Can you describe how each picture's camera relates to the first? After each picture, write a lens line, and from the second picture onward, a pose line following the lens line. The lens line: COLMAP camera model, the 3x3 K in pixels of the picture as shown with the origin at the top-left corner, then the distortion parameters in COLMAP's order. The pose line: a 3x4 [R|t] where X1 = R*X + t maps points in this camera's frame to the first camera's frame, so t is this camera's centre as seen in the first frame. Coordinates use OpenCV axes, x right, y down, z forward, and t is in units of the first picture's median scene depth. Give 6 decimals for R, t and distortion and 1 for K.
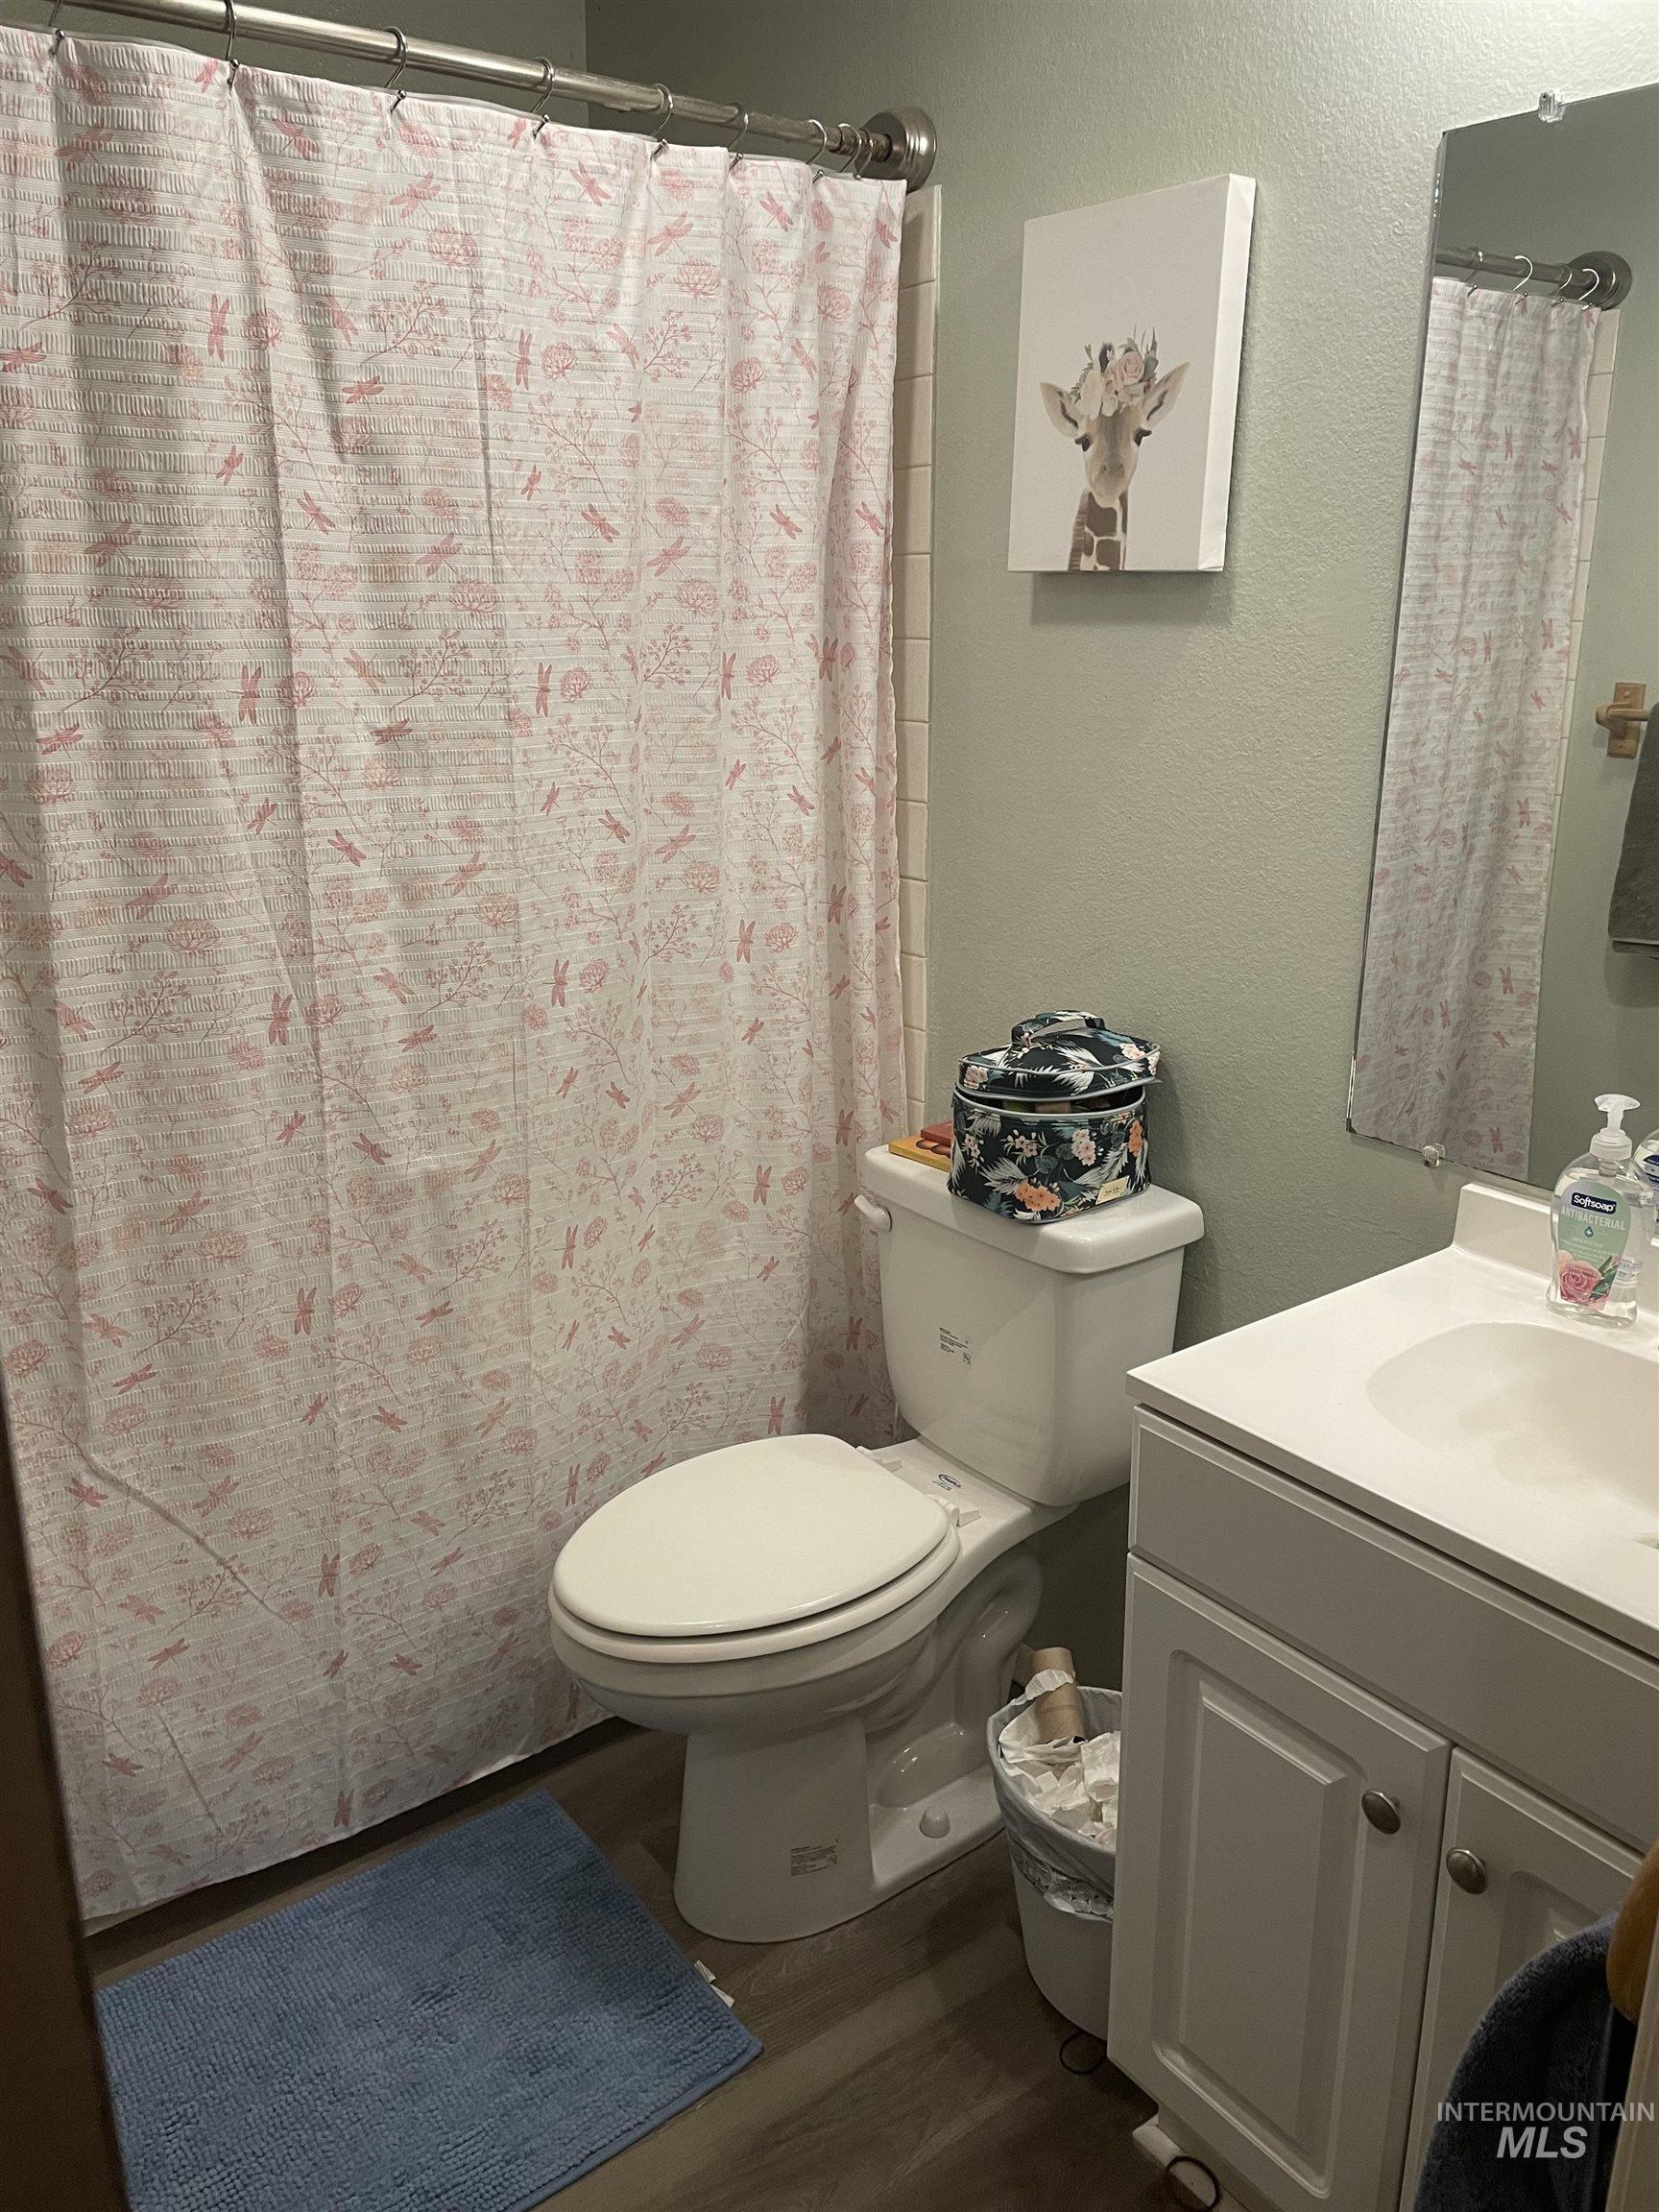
lens RADIAL K [[1697.3, 0, 825.5], [0, 1697.3, 1094.7], [0, 0, 1]] dist [0.101807, -0.131415]
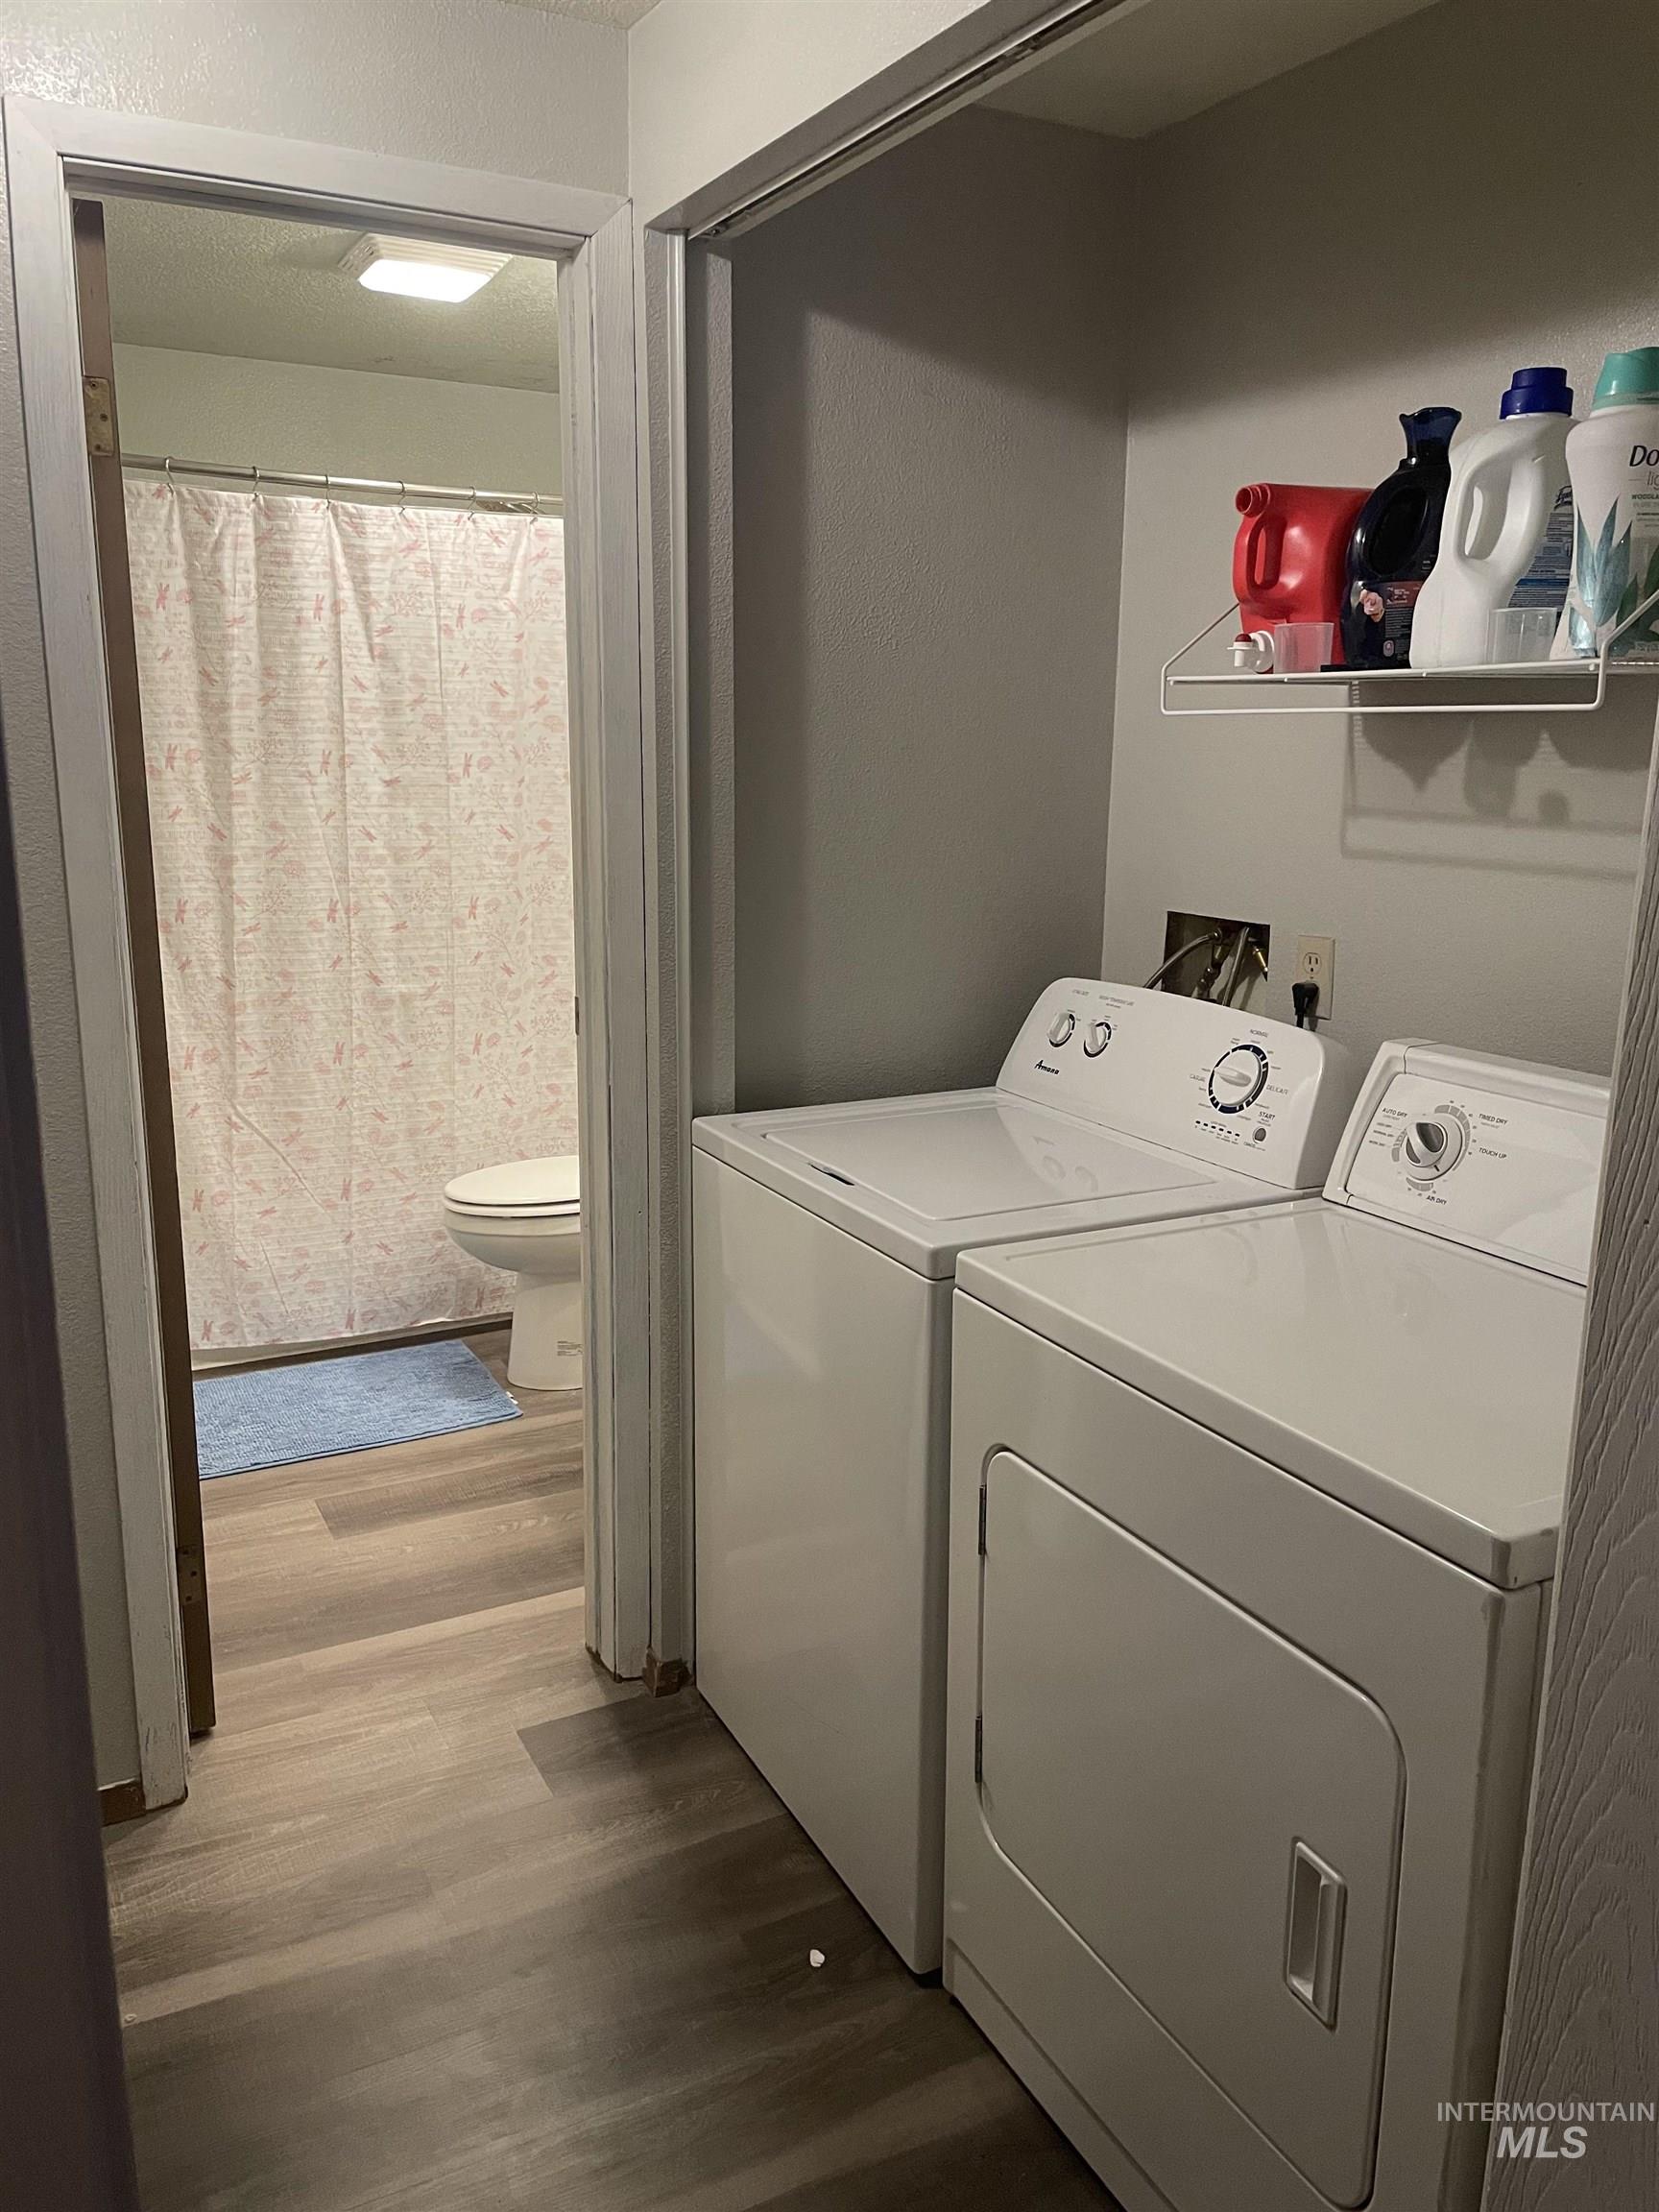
lens RADIAL K [[1697.3, 0, 825.5], [0, 1697.3, 1094.7], [0, 0, 1]] dist [0.101807, -0.131415]
pose [[0.987087, 0.046543, -0.153272, 0.640725], [-0.057602, 0.995985, -0.068521, 0.300291], [0.149467, 0.076465, 0.985806, -1.027040]]
